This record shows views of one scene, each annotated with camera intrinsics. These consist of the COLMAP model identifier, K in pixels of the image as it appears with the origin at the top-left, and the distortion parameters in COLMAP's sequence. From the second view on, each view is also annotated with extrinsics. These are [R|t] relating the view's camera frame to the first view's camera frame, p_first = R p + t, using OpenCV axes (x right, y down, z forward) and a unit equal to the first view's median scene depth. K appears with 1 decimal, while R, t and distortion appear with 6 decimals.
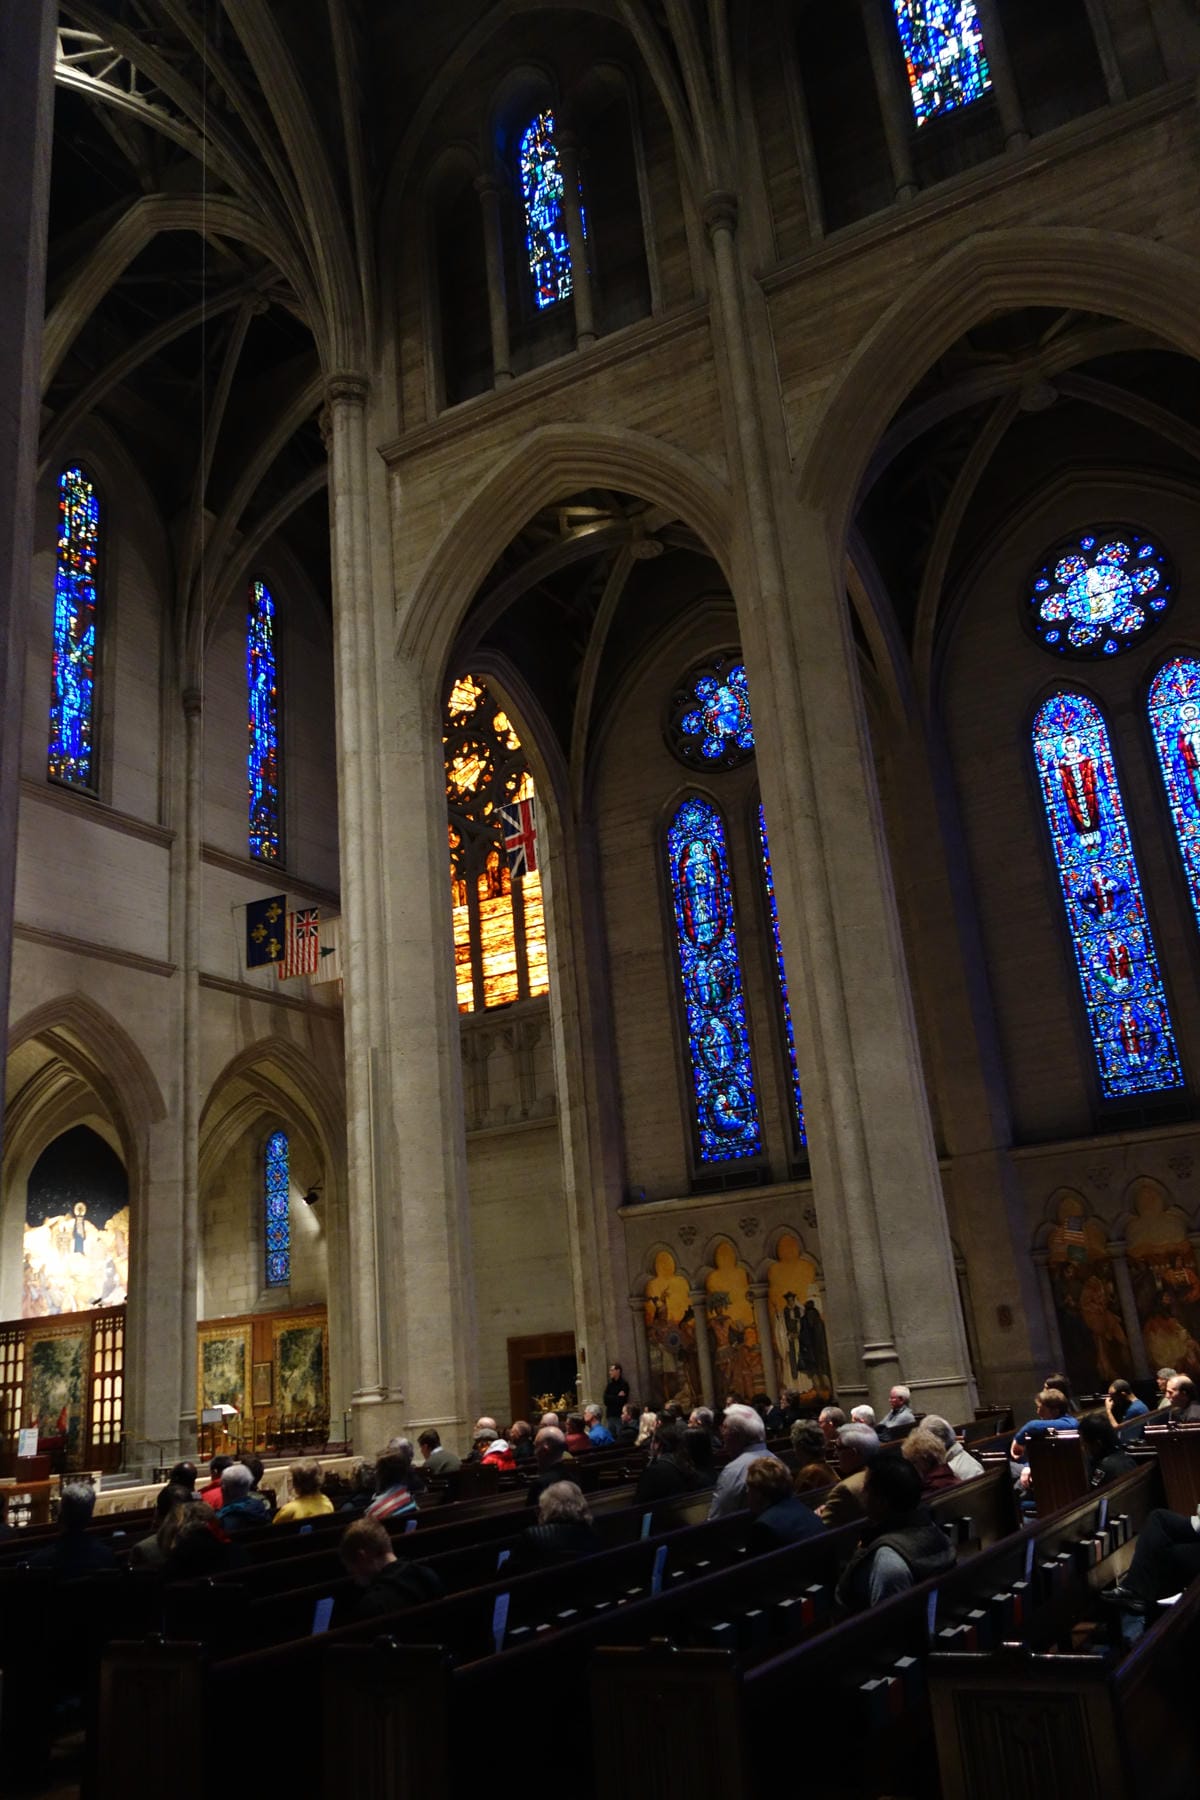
lens RADIAL K [[1424.3, 0, 611.1], [0, 1424.3, 903.2], [0, 0, 1]] dist [0.005321, -0.010073]
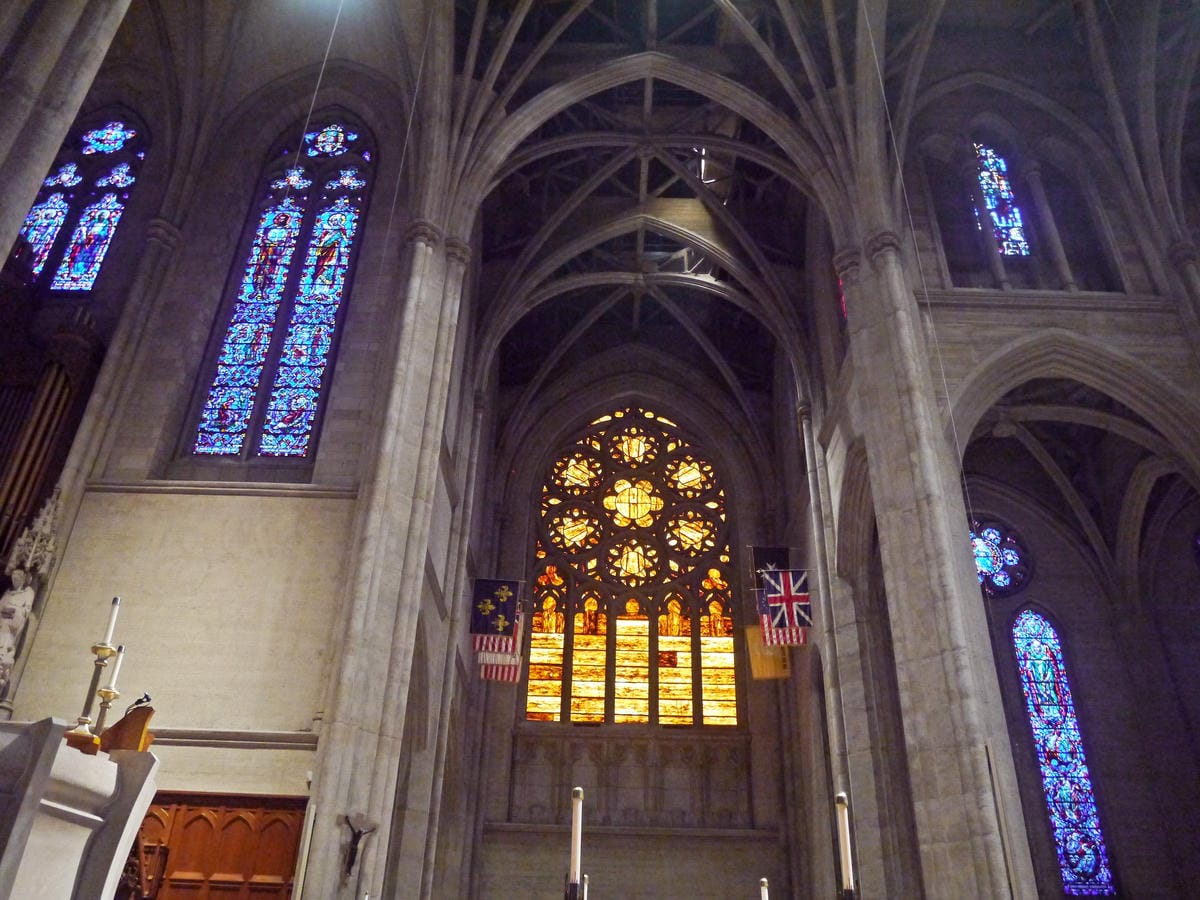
lens RADIAL K [[1005.0, 0, 589.3], [0, 1005.0, 442.9], [0, 0, 1]] dist [-0.072808, 0.043293]
pose [[0.868737, 0.356244, 0.344073, -0.504342], [-0.251890, 0.915957, -0.312368, 0.132477], [-0.426435, 0.184697, 0.885460, 0.230001]]
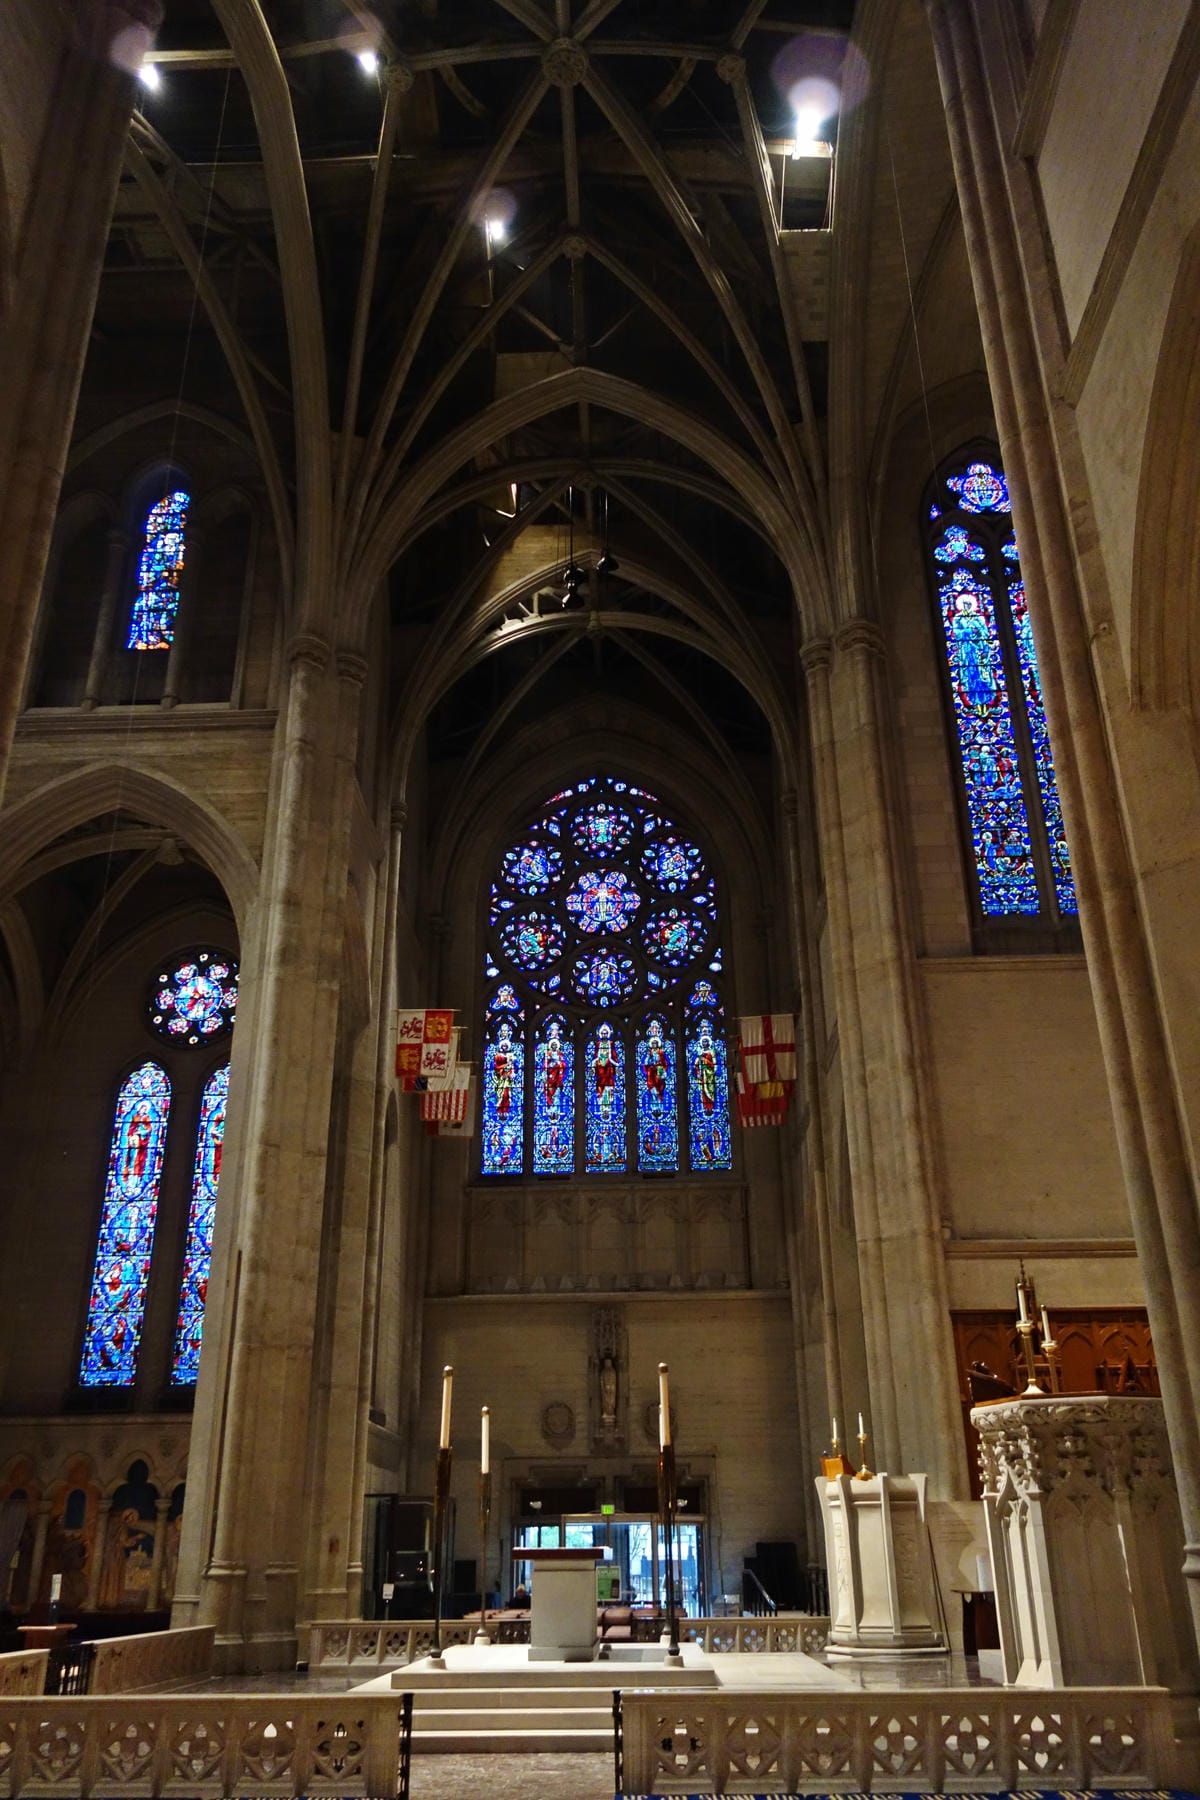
lens RADIAL K [[1424.3, 0, 607.9], [0, 1424.3, 905.1], [0, 0, 1]] dist [0.005321, -0.010073]
pose [[0.883347, 0.262289, 0.388462, -0.547378], [-0.206265, 0.961737, -0.180325, 0.069245], [-0.420895, 0.079163, 0.903648, 0.052779]]
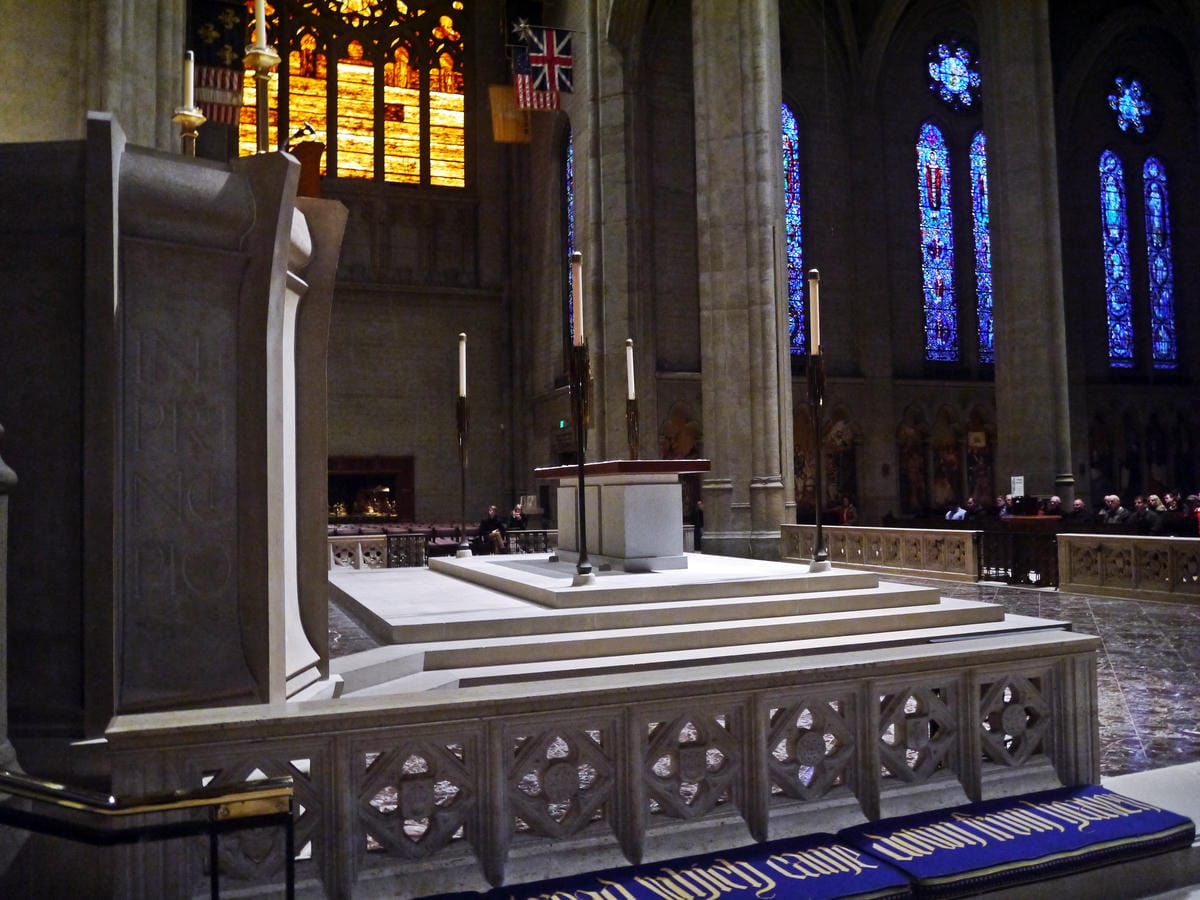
lens RADIAL K [[1005.0, 0, 606.6], [0, 1005.0, 451.1], [0, 0, 1]] dist [-0.072808, 0.043293]
pose [[0.635595, 0.105976, 0.764714, -0.564415], [-0.276278, 0.956158, 0.097122, 0.155126], [-0.720895, -0.273004, 0.637008, 0.300537]]
